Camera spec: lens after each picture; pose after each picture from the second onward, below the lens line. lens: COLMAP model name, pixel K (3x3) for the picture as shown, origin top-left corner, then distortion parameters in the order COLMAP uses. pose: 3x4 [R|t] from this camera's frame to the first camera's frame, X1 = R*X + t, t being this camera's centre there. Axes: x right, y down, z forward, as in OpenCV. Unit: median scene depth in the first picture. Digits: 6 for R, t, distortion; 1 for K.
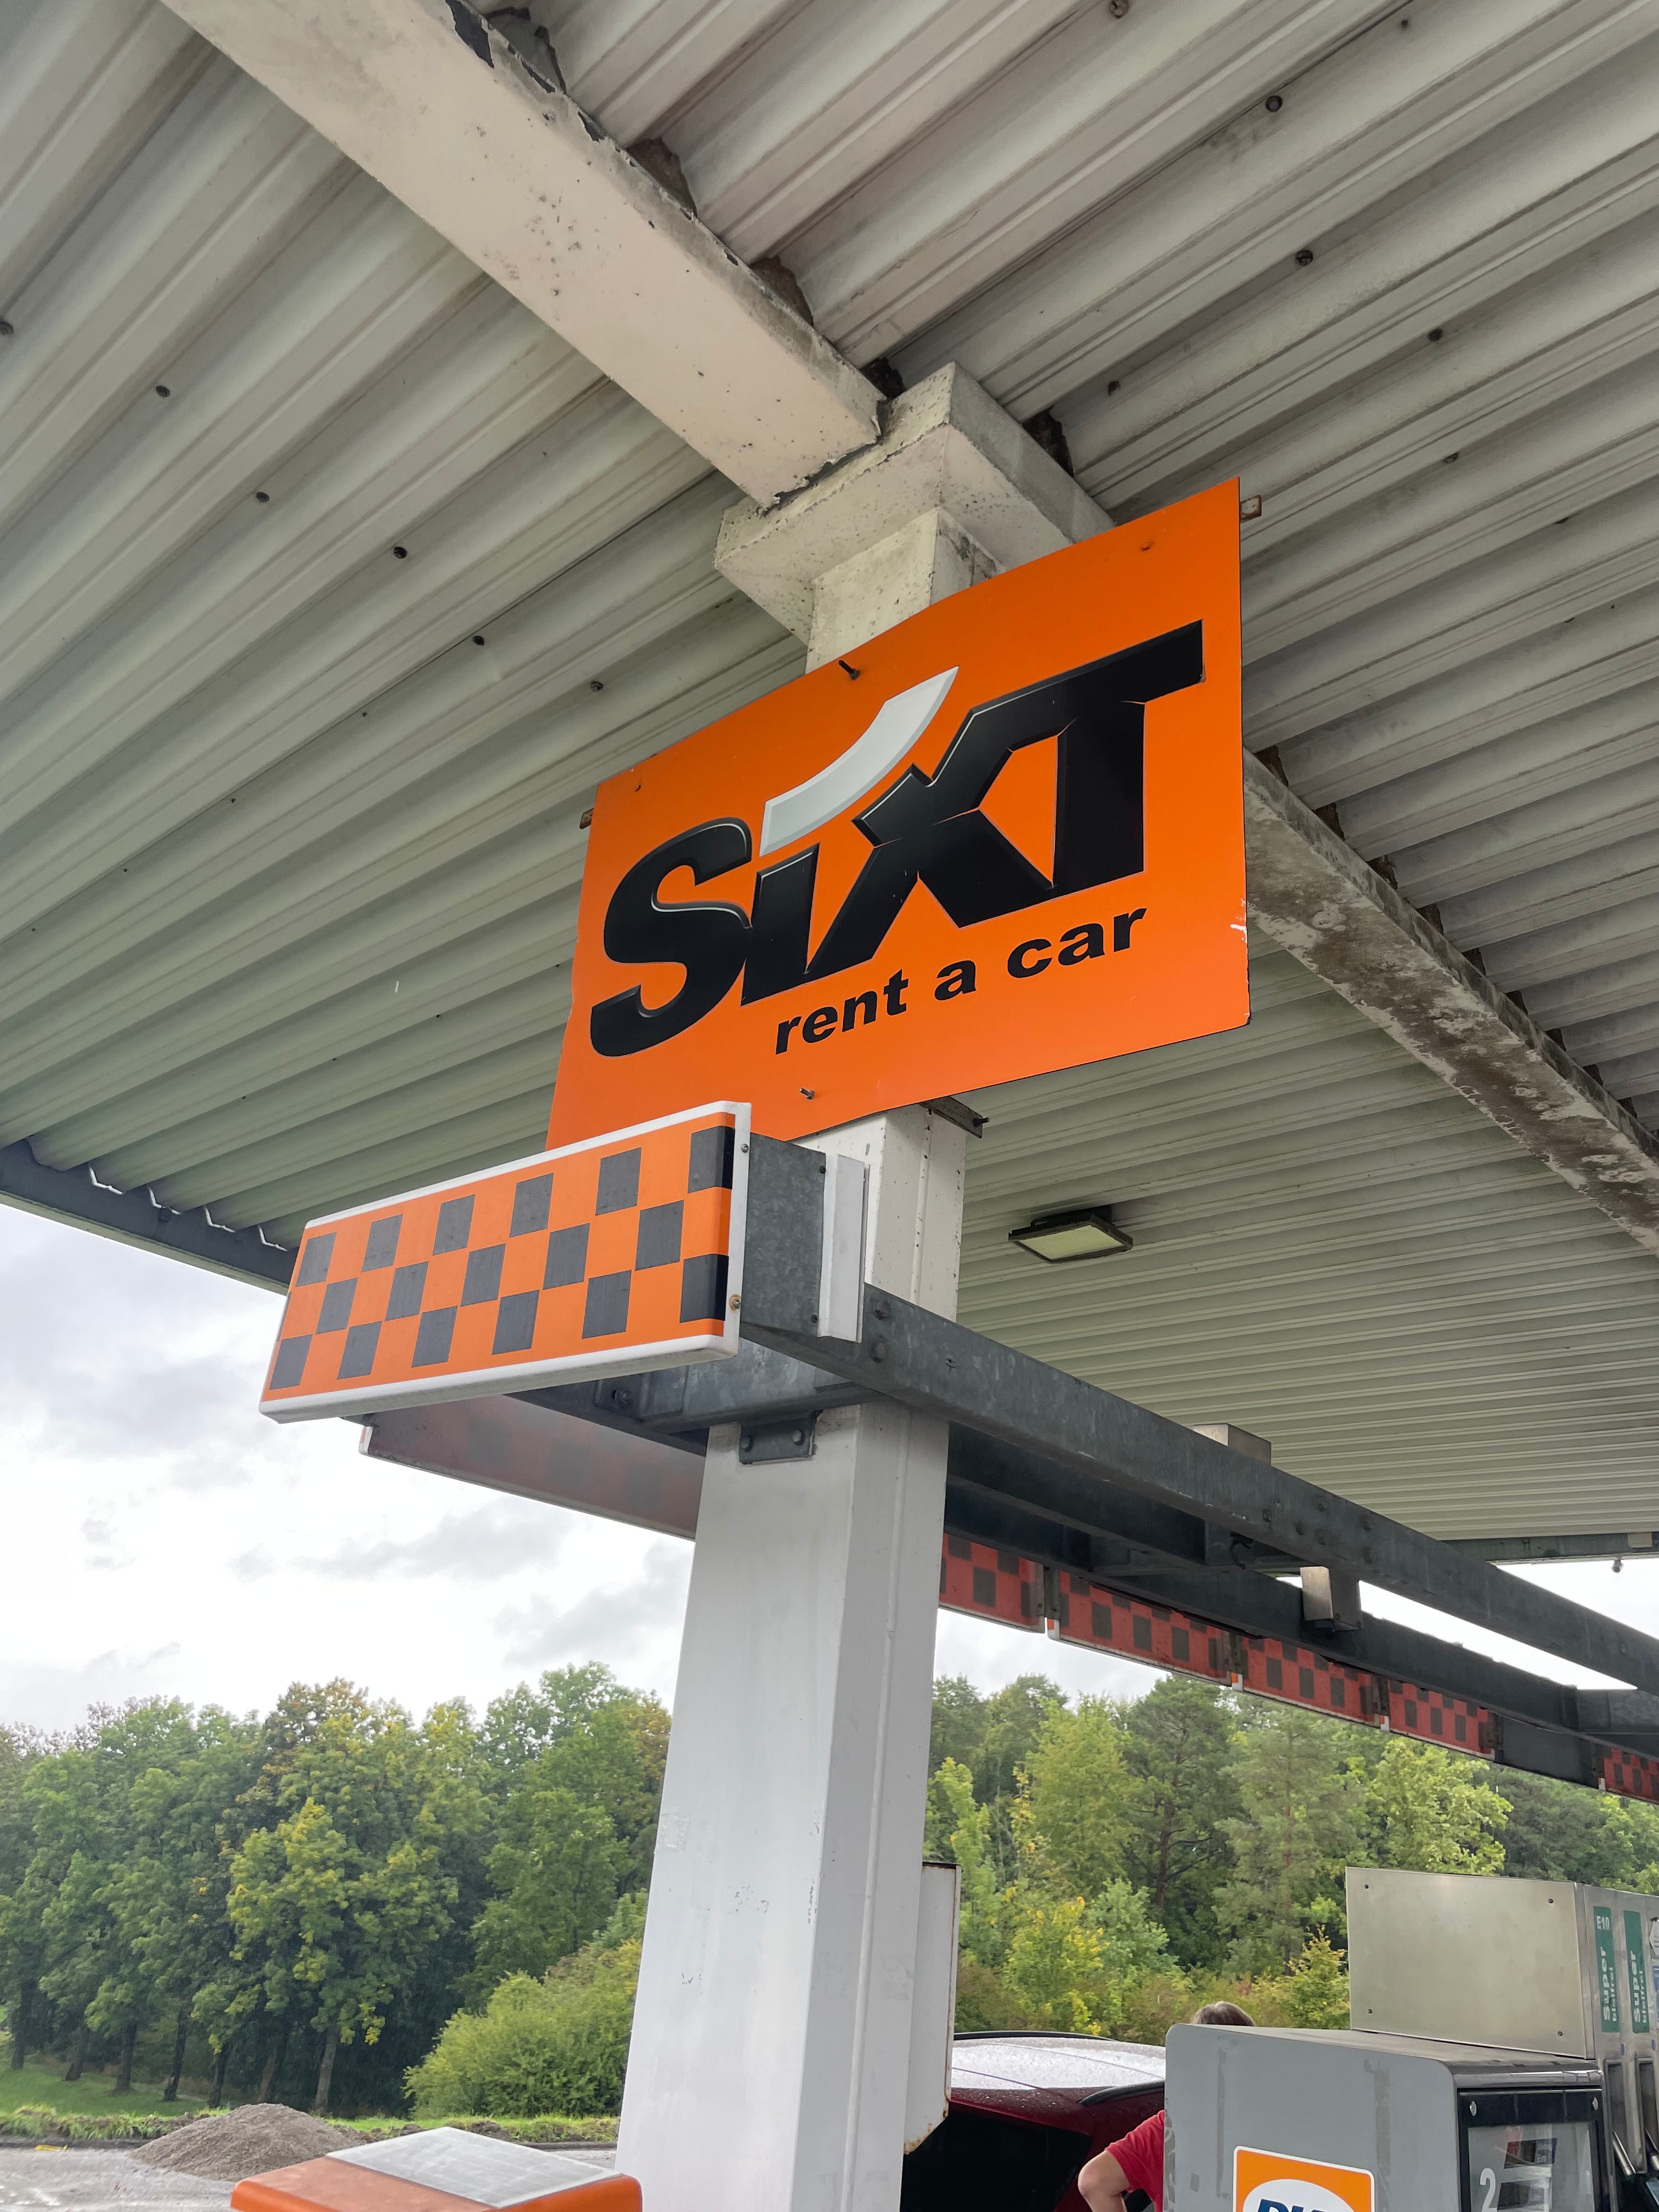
lens RADIAL K [[1694.7, 0, 829.5], [0, 1694.7, 1106.0], [0, 0, 1]] dist [0.154562, -0.213031]
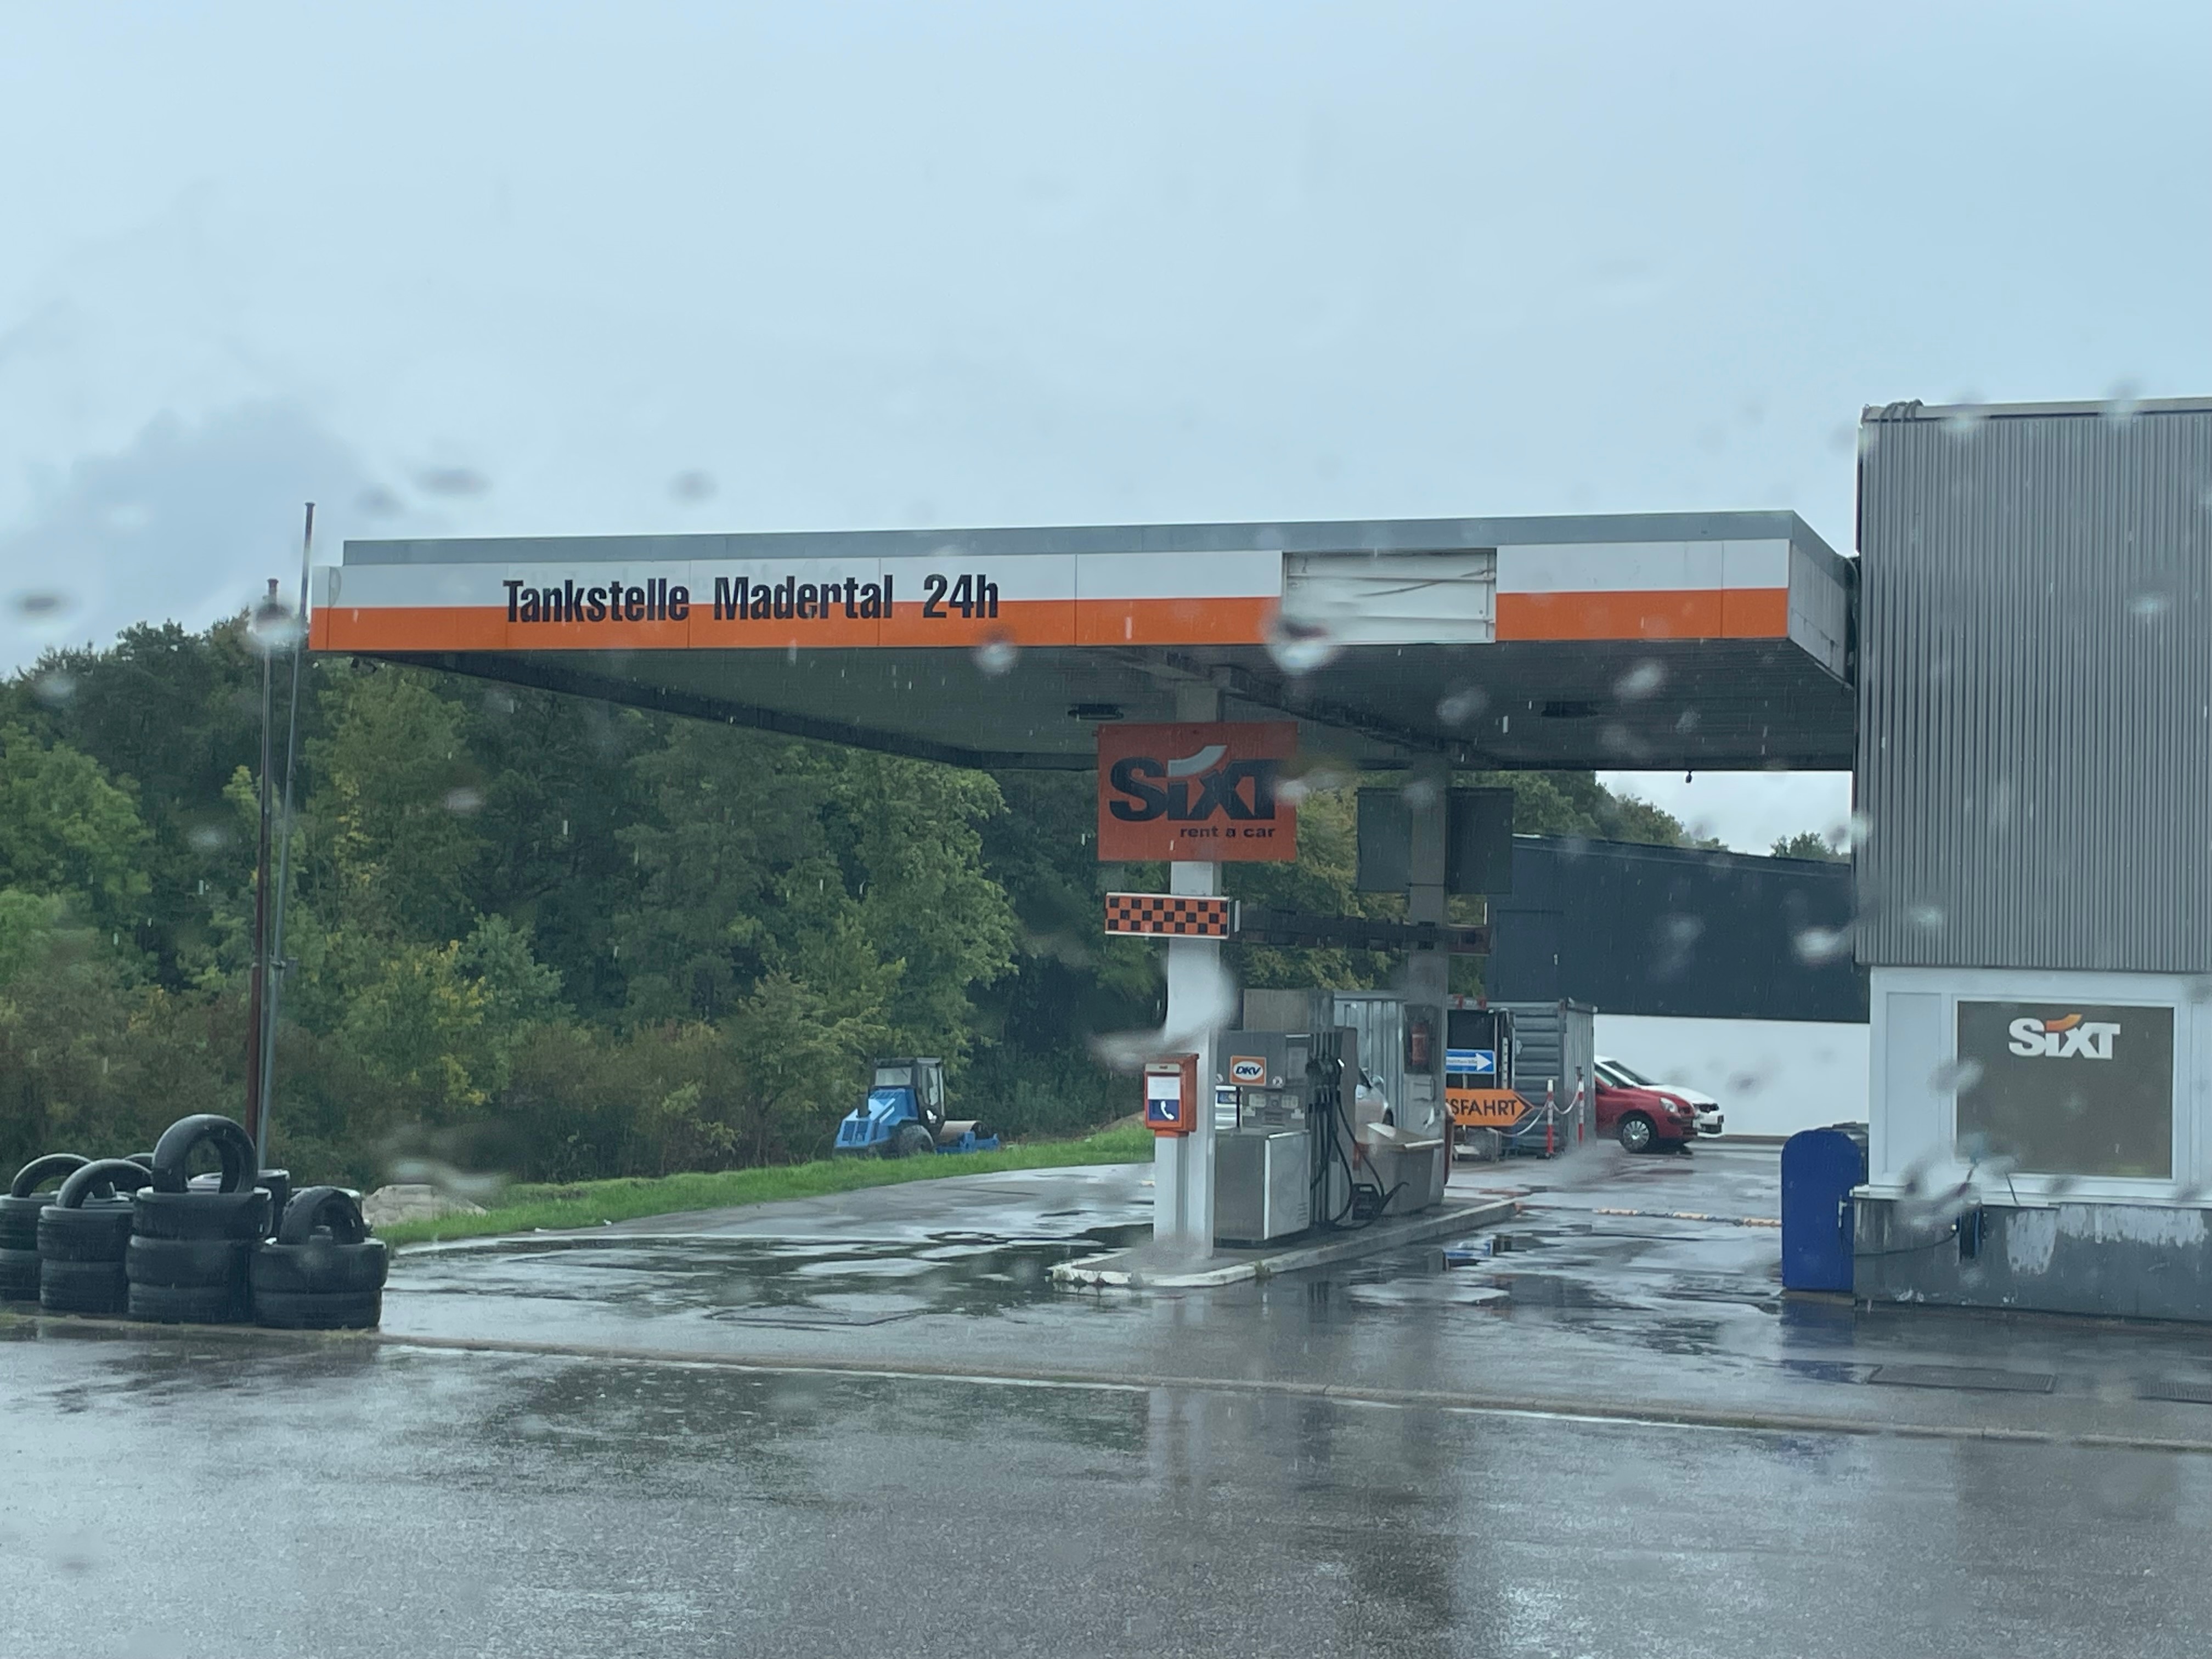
lens RADIAL K [[3403.6, 0, 1106.0], [0, 3403.6, 829.5], [0, 0, 1]] dist [-0.005191, 0.003959]
pose [[0.918130, -0.044941, 0.393723, -0.163863], [-0.114434, 0.921154, 0.371994, -0.147223], [-0.379398, -0.386594, 0.840597, -0.280602]]
